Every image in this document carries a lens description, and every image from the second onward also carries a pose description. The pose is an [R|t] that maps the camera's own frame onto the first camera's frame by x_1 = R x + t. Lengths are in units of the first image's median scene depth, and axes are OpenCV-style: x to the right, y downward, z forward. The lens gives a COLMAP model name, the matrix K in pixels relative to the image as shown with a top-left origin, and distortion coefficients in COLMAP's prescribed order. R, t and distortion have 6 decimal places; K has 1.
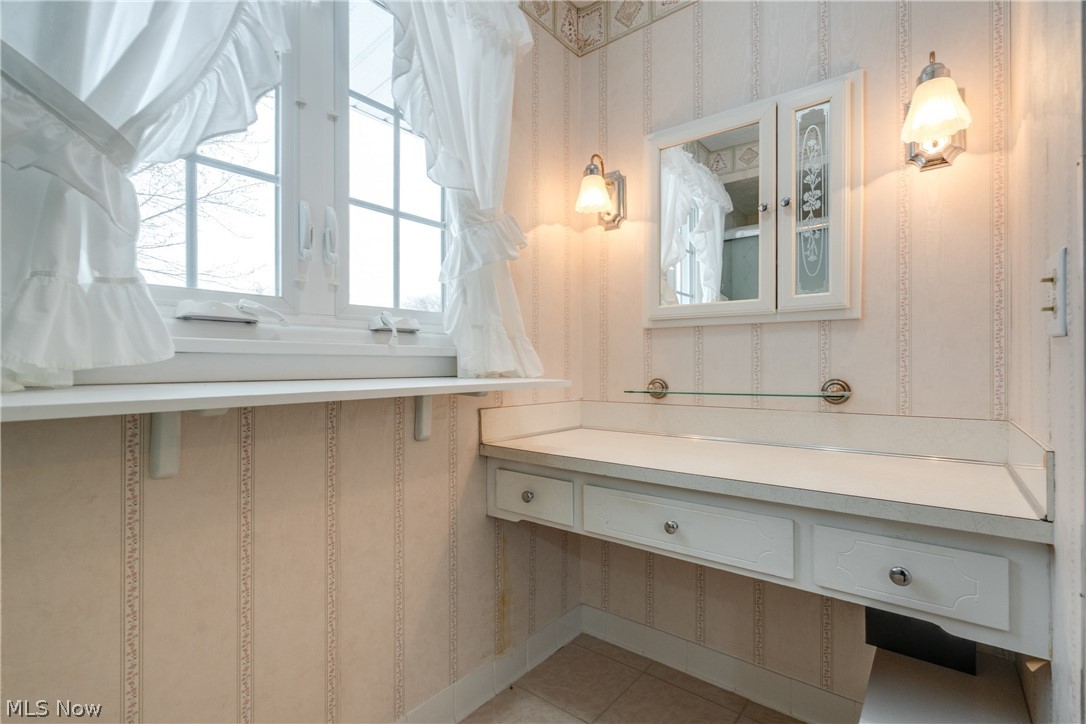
lens RADIAL K [[495.8, 0, 542.9], [0, 495.8, 364.6], [0, 0, 1]] dist [-0.012594, 0.004398]
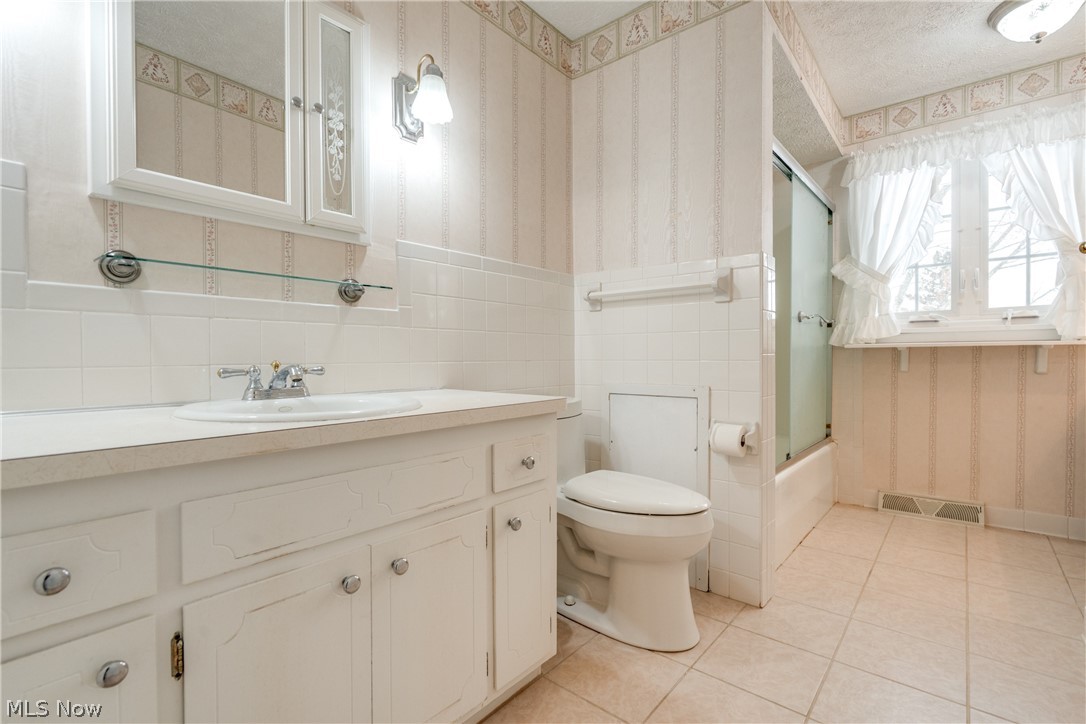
lens RADIAL K [[495.8, 0, 543.4], [0, 495.8, 363.3], [0, 0, 1]] dist [-0.012594, 0.004398]
pose [[-0.019691, 0.008699, -0.999768, 1.971949], [0.002037, 0.999960, 0.008661, 0.109273], [0.999804, -0.001866, -0.019708, -1.021782]]
